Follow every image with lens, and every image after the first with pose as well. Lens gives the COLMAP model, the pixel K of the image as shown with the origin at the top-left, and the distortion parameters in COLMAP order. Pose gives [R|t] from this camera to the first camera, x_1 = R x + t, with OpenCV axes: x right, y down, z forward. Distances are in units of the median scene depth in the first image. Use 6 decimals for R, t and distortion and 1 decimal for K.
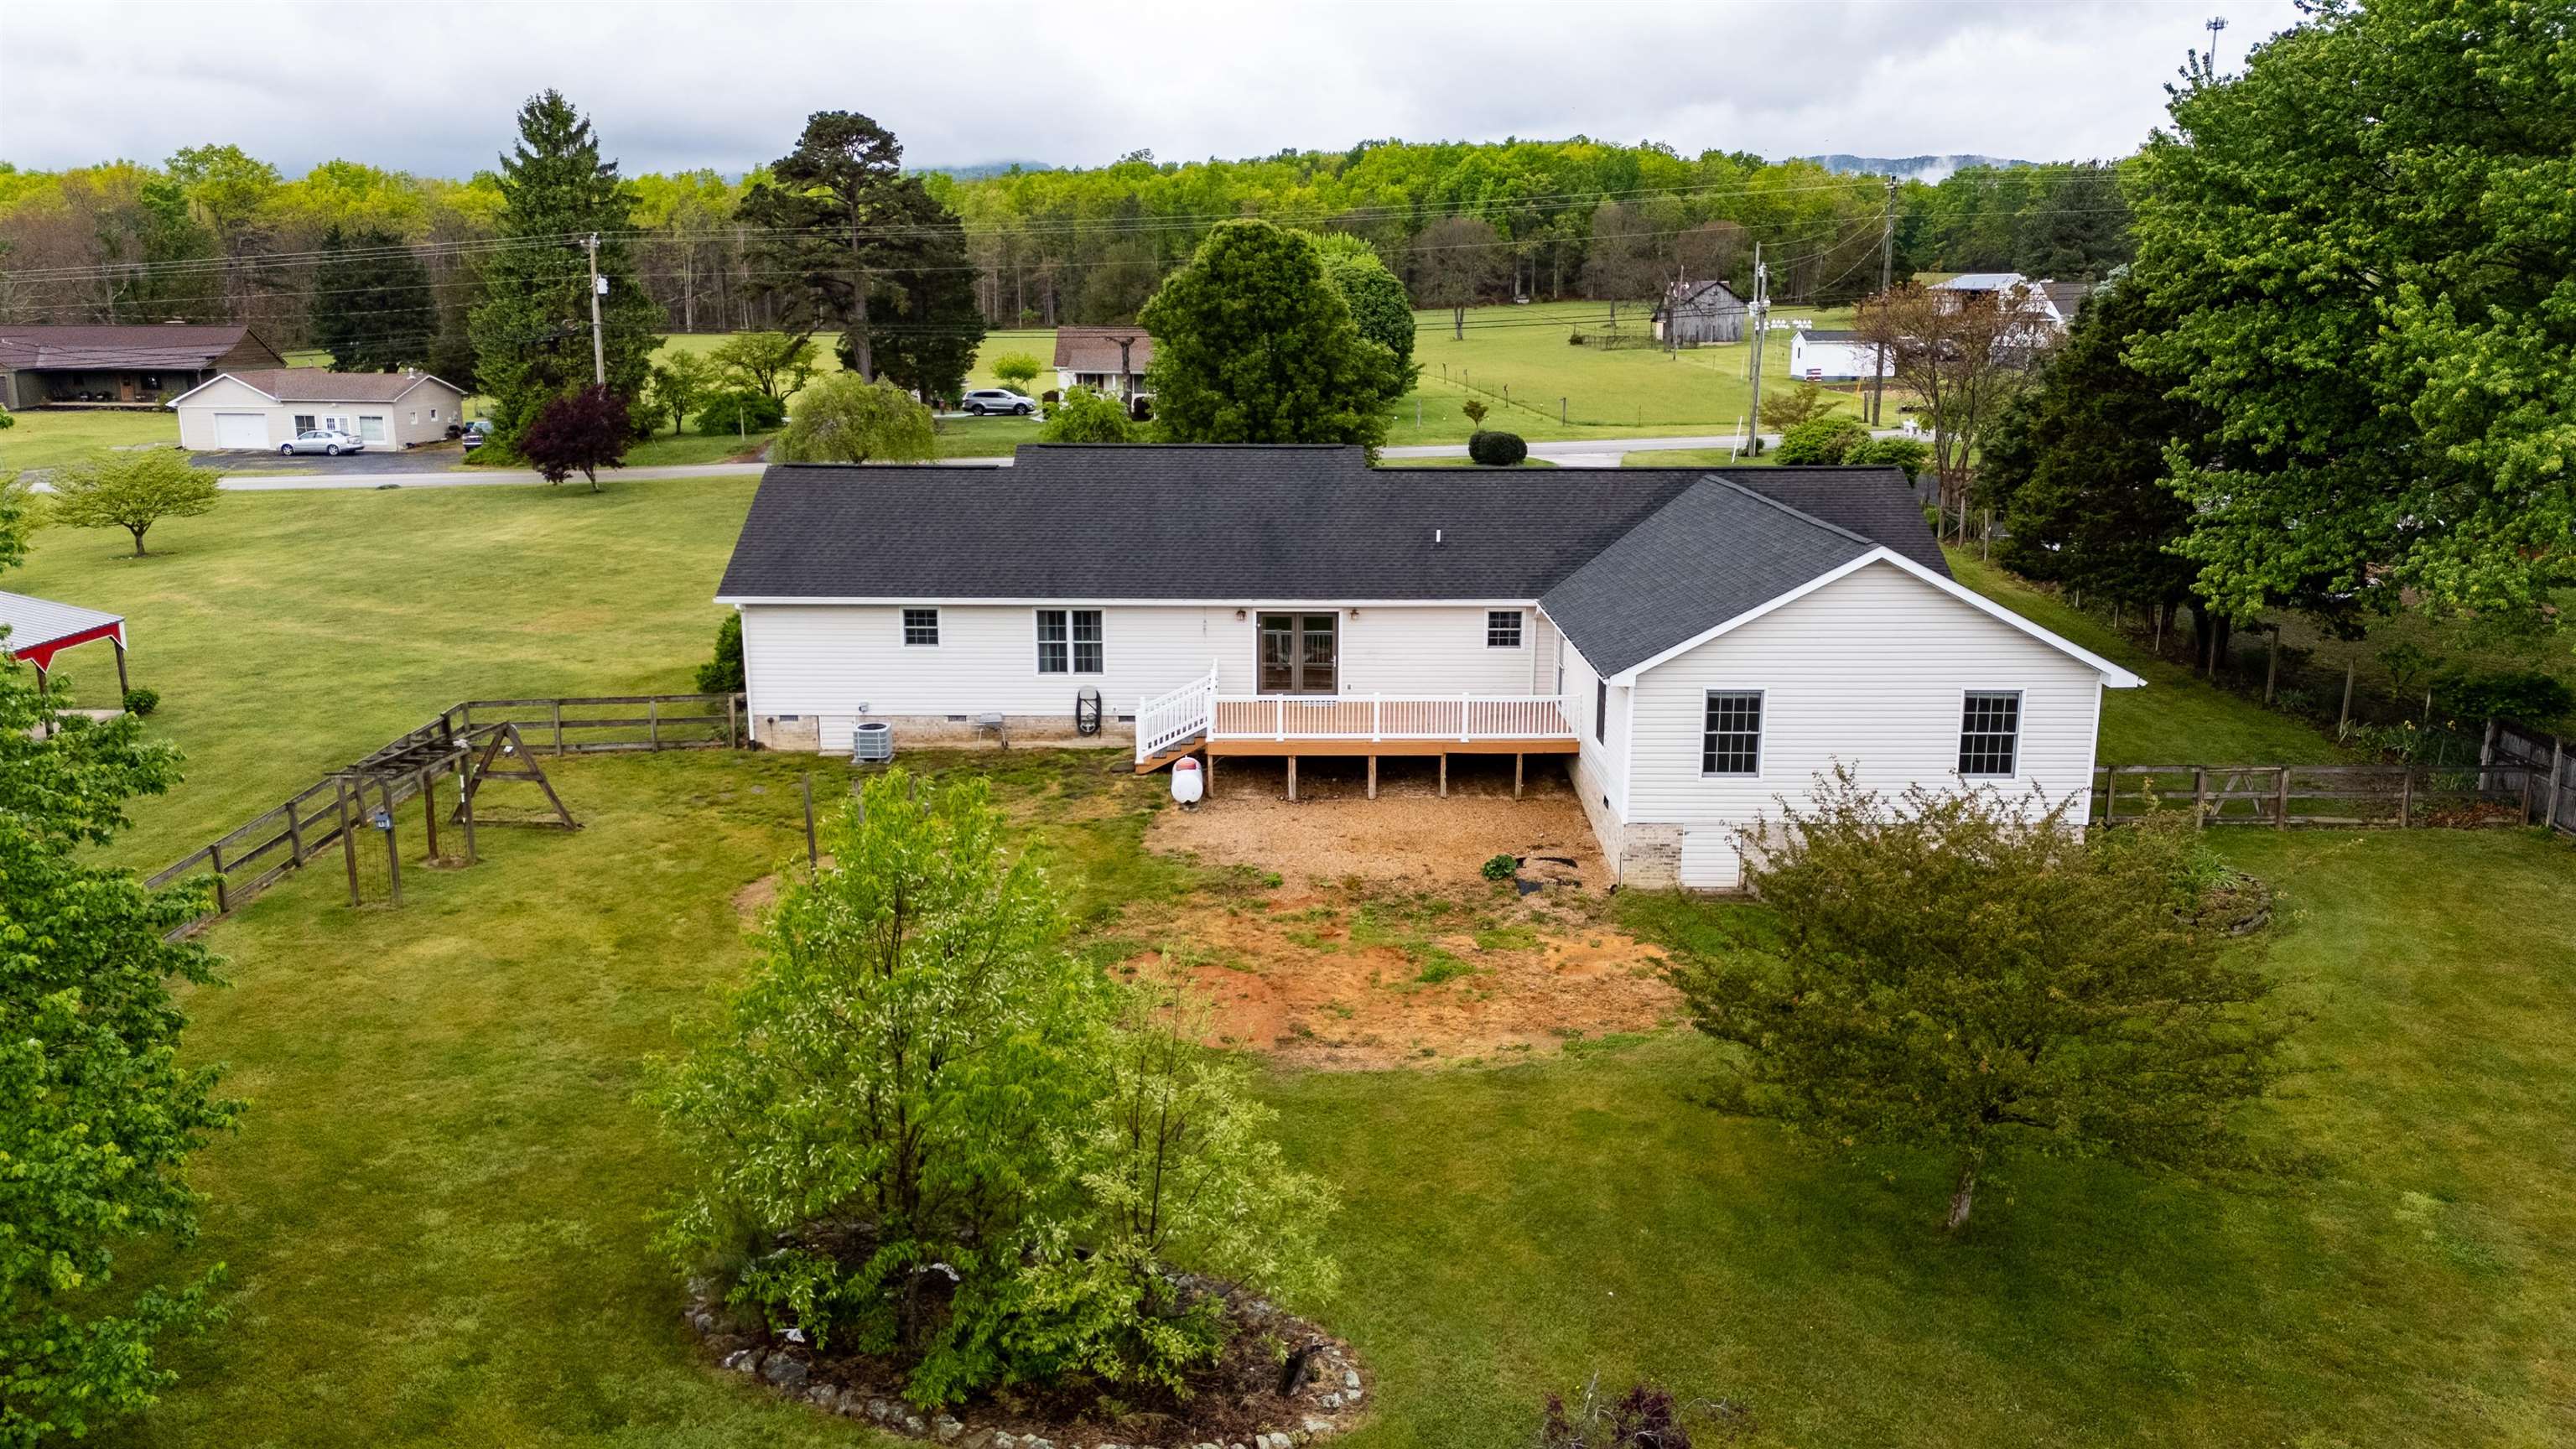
lens RADIAL K [[1884.5, 0, 1287.6], [0, 1884.5, 731.3], [0, 0, 1]] dist [0.080180, -0.071736]
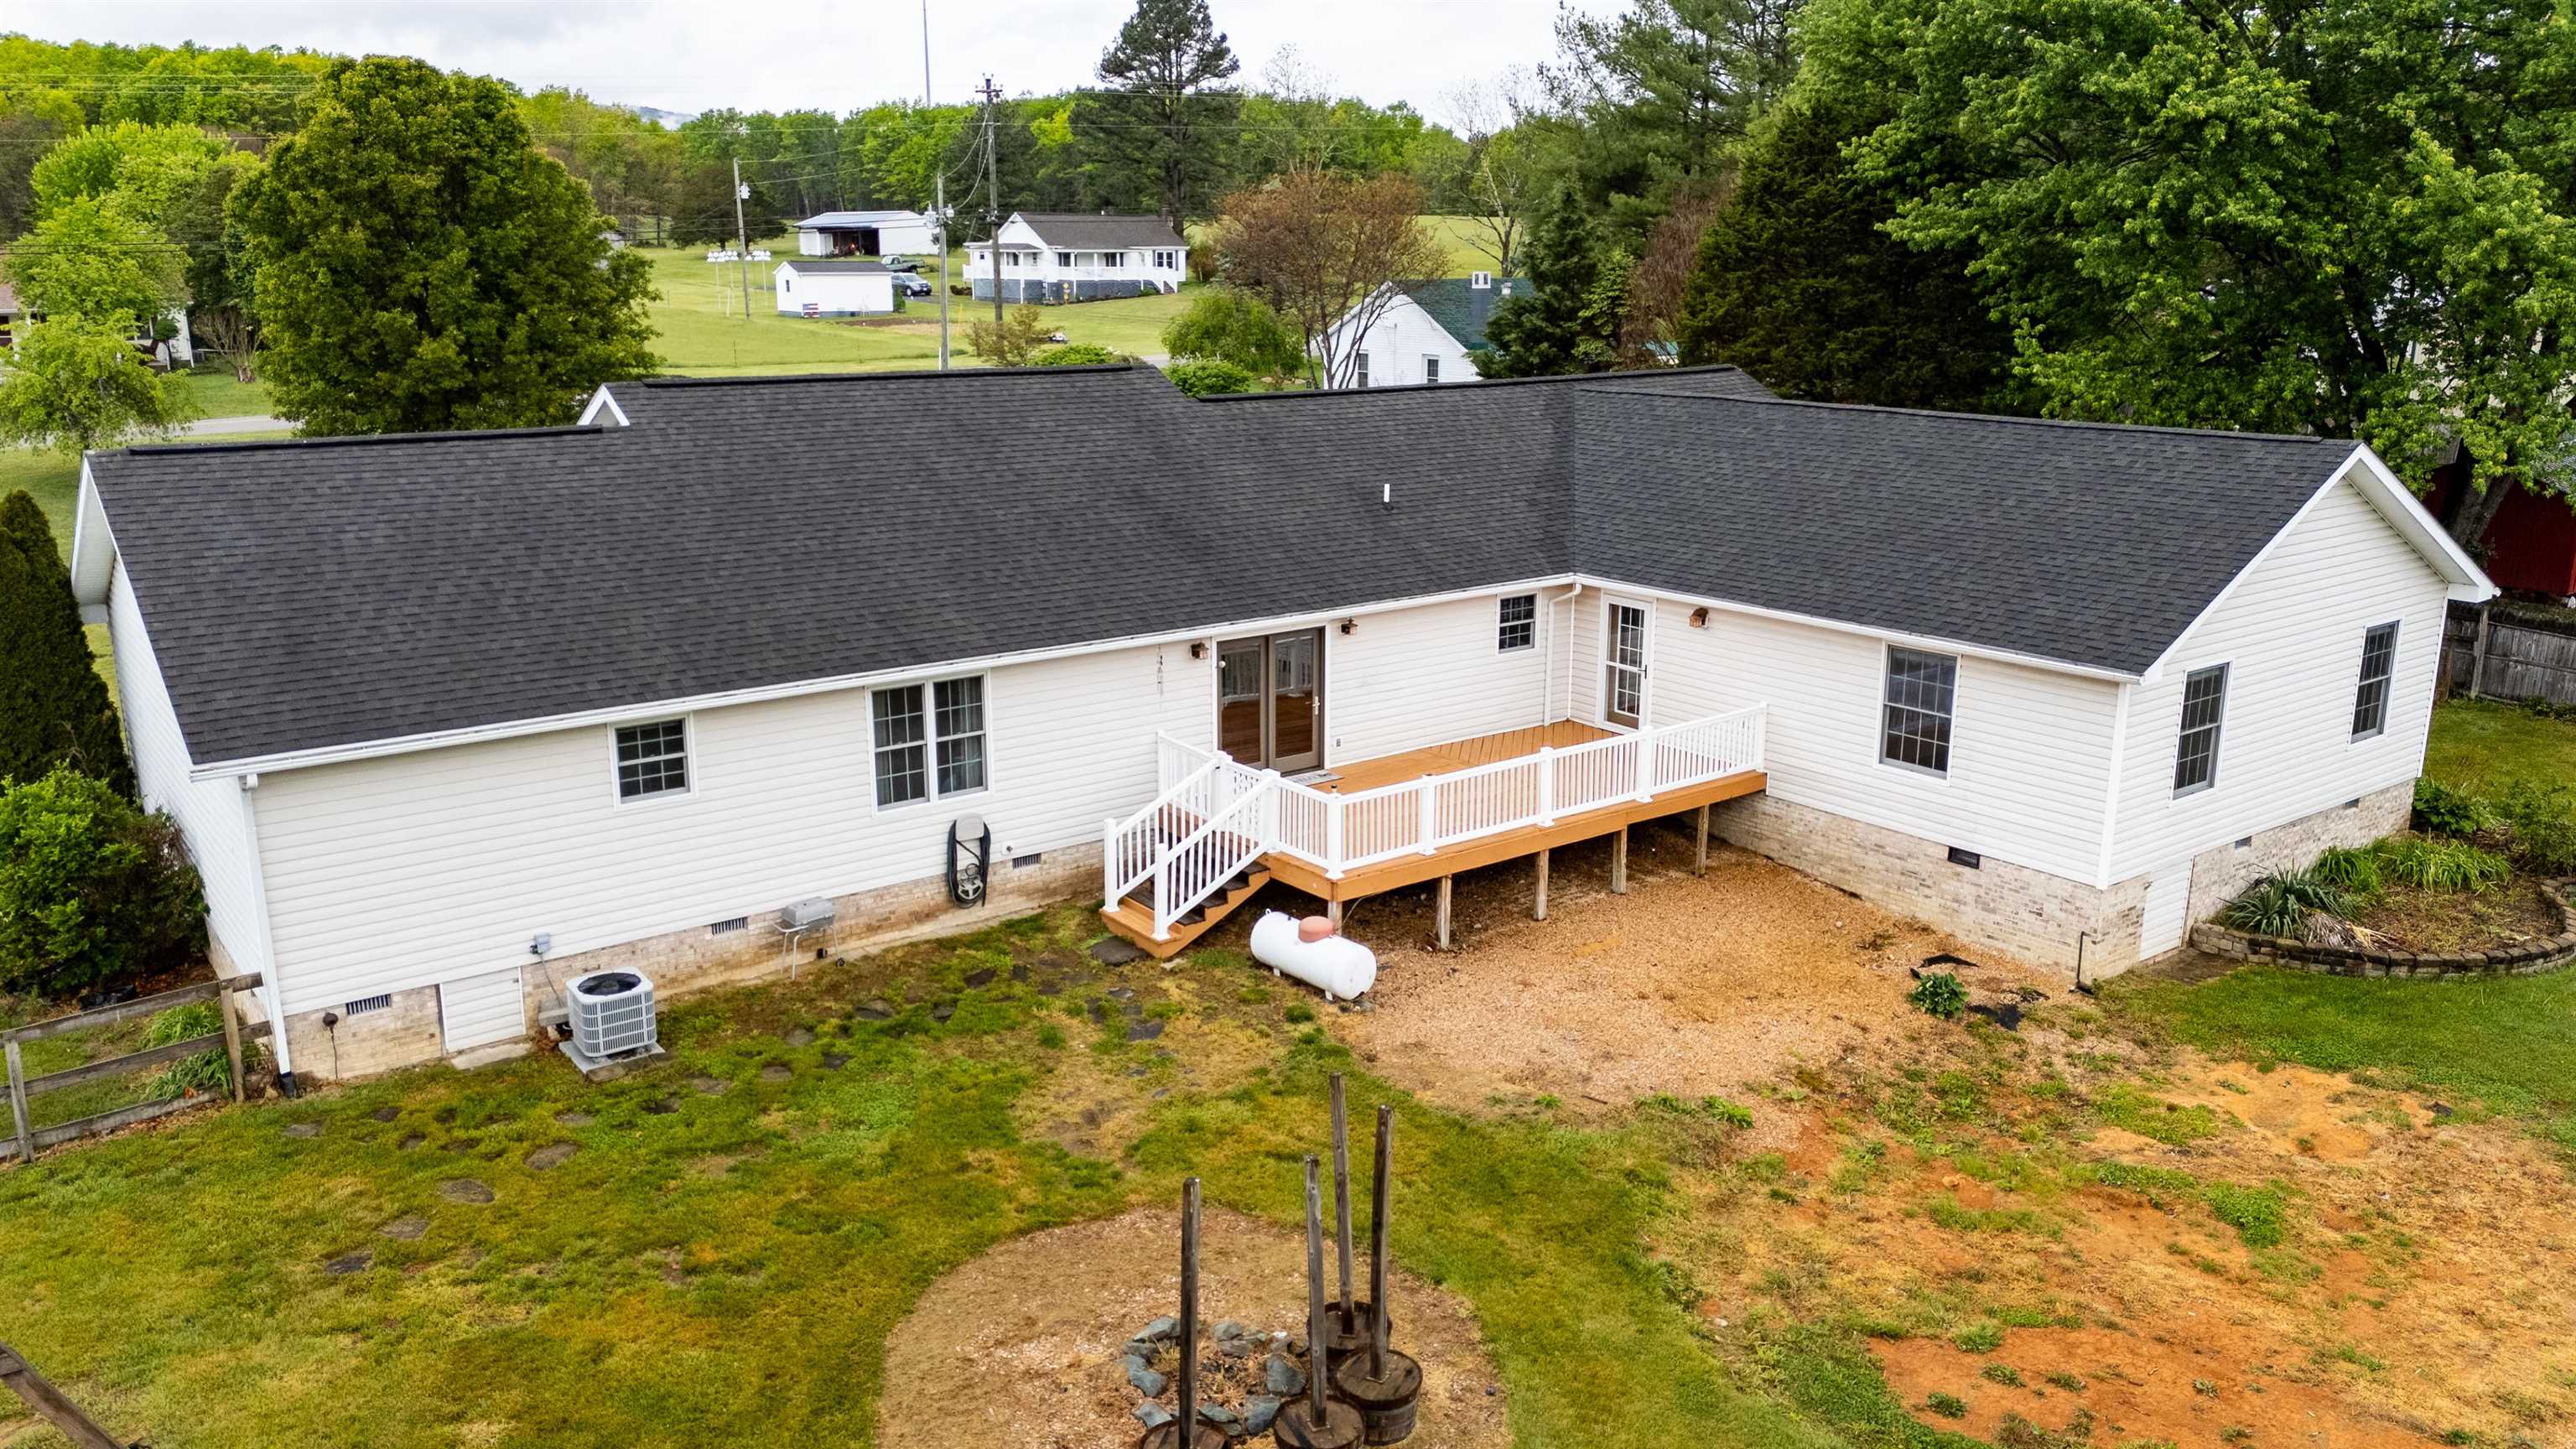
lens RADIAL K [[1884.5, 0, 1283.0], [0, 1884.5, 732.7], [0, 0, 1]] dist [0.080180, -0.071736]
pose [[0.799009, -0.151086, 0.582030, -0.347364], [0.137065, 0.988201, 0.068360, -0.072685], [-0.585490, 0.025155, 0.810289, 0.507096]]
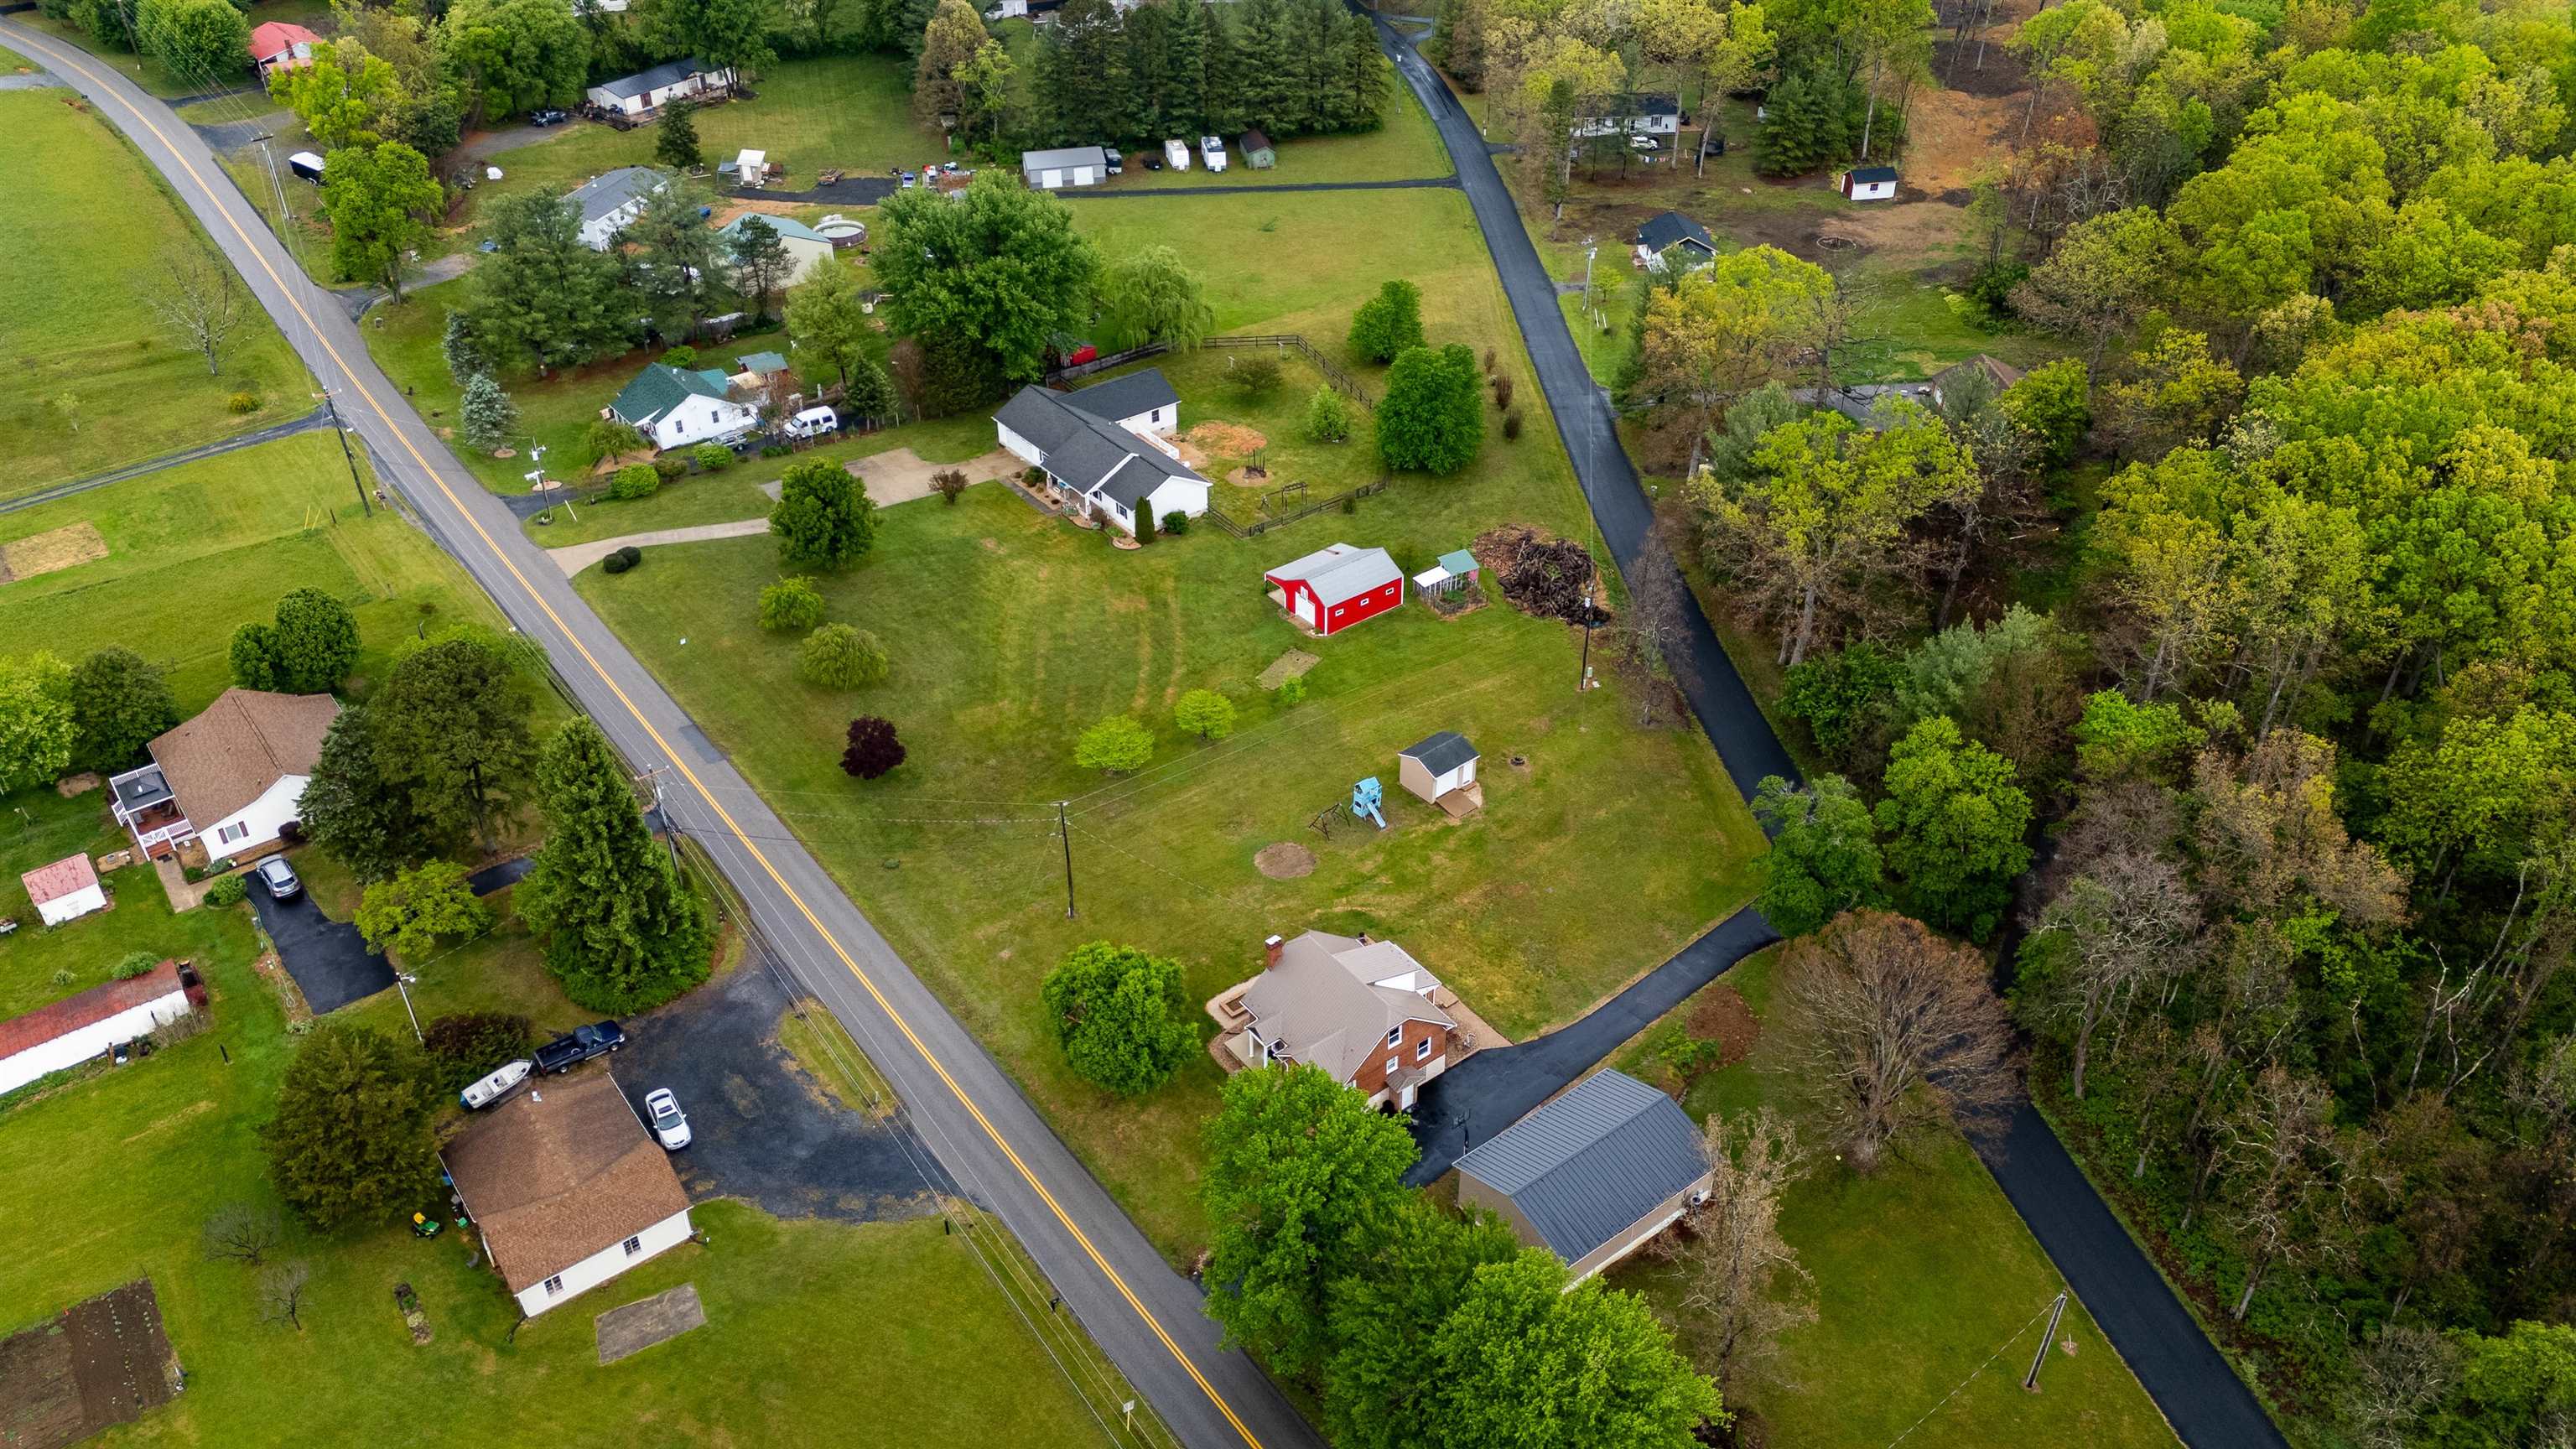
lens RADIAL K [[1884.5, 0, 1296.0], [0, 1884.5, 728.8], [0, 0, 1]] dist [0.080180, -0.071736]
pose [[-0.608978, -0.454784, 0.649859, -3.634847], [0.182915, 0.716698, 0.672968, -2.664964], [-0.771808, 0.528692, -0.353267, 2.740332]]
